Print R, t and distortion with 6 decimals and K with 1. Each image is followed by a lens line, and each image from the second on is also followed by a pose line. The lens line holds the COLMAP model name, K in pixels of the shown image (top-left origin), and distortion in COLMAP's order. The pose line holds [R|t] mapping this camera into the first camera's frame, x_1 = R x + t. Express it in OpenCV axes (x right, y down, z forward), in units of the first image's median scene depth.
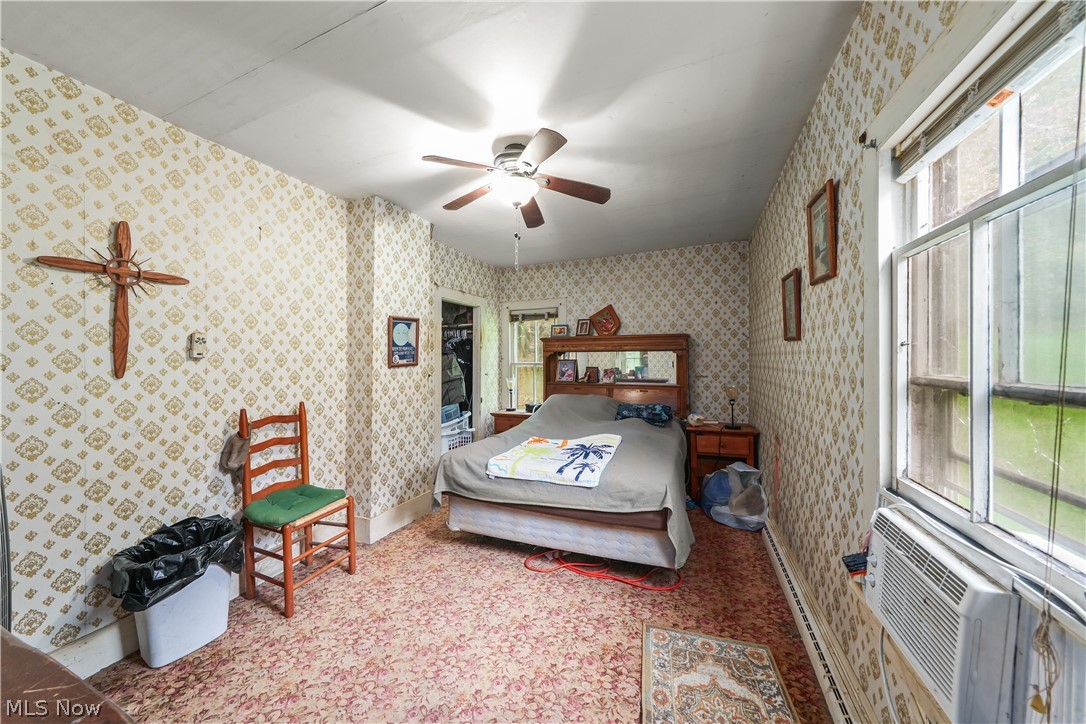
lens RADIAL K [[372.0, 0, 540.6], [0, 372.0, 363.6], [0, 0, 1]] dist [0.001587, -0.000041]
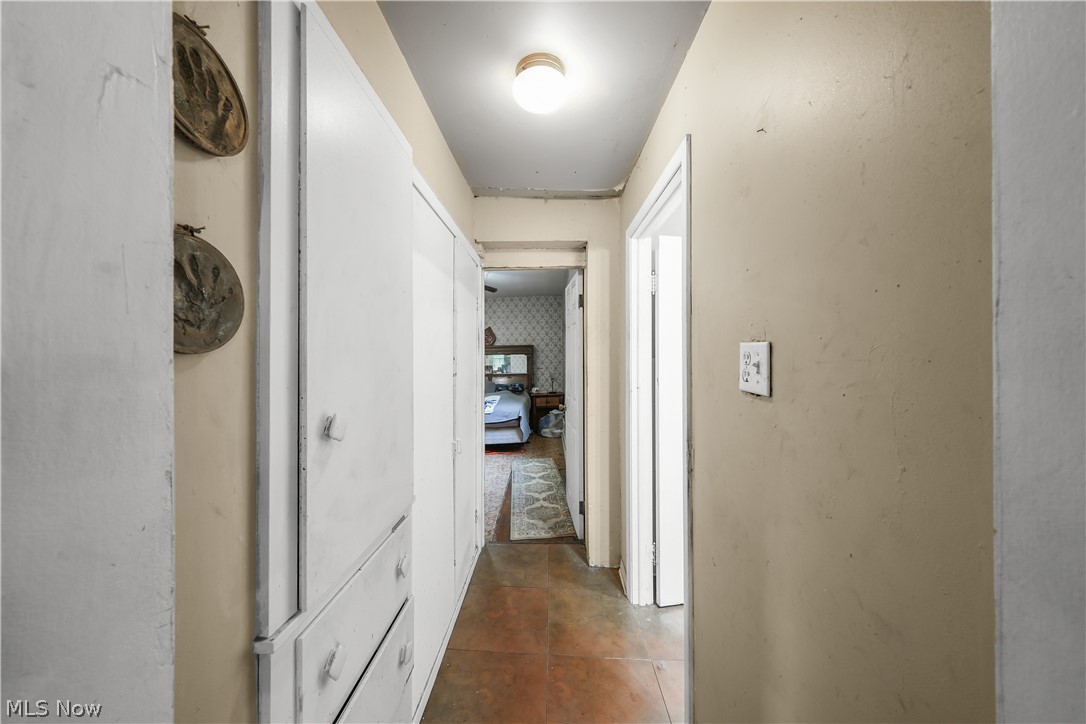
lens RADIAL K [[372.0, 0, 540.6], [0, 372.0, 363.6], [0, 0, 1]] dist [0.001587, -0.000041]
pose [[0.933926, -0.005498, 0.357425, -0.248043], [0.005549, 0.999984, 0.000881, 0.010480], [-0.357424, 0.001160, 0.933942, -0.811228]]
